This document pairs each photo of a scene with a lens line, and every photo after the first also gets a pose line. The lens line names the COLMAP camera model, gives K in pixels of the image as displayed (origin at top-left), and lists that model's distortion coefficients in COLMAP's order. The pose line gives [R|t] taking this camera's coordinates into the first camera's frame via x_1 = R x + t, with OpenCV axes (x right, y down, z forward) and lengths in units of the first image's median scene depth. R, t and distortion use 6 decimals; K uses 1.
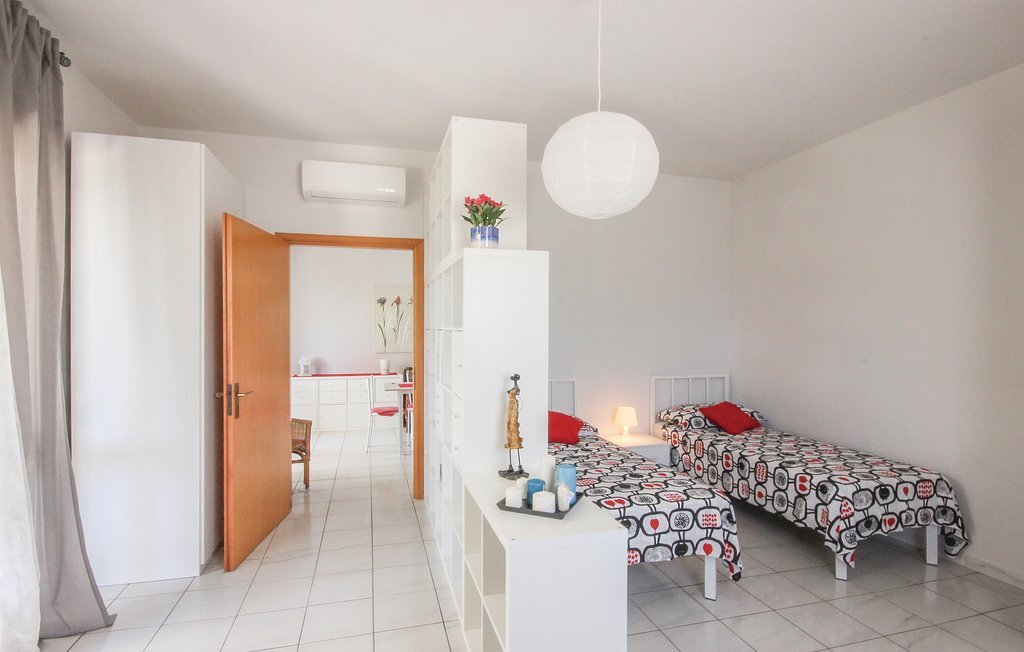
lens RADIAL K [[498.5, 0, 509.0], [0, 498.5, 333.5], [0, 0, 1]] dist [0.001199, -0.000221]
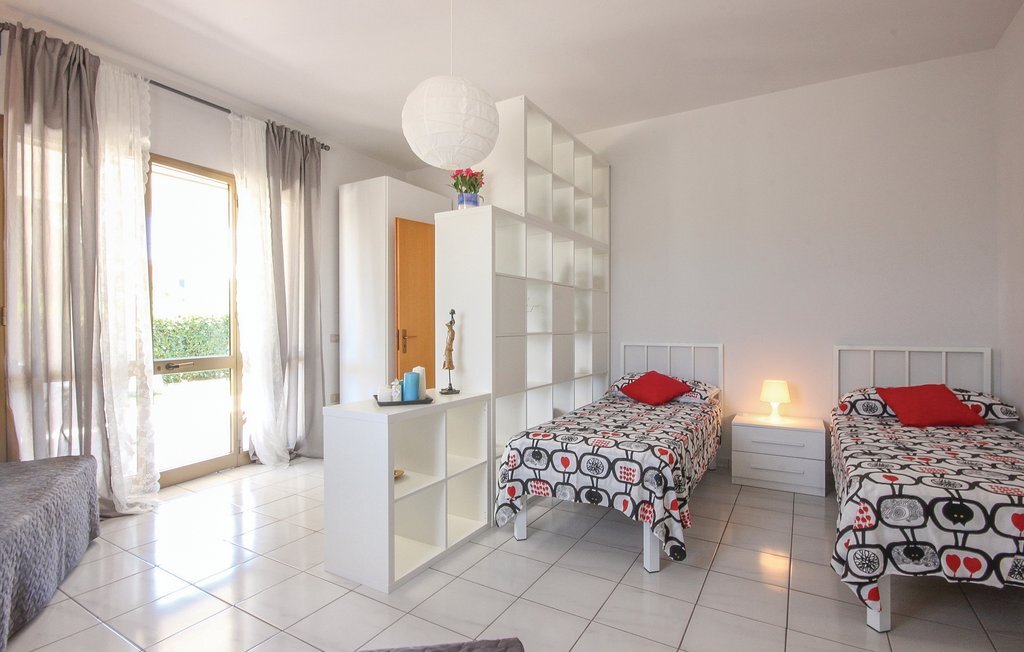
lens RADIAL K [[498.5, 0, 513.0], [0, 498.5, 323.6], [0, 0, 1]] dist [0.001199, -0.000221]
pose [[0.697517, -0.004930, -0.716551, 0.834762], [-0.005097, 0.999917, -0.011842, 0.108981], [0.716550, 0.011912, 0.697434, 0.212683]]
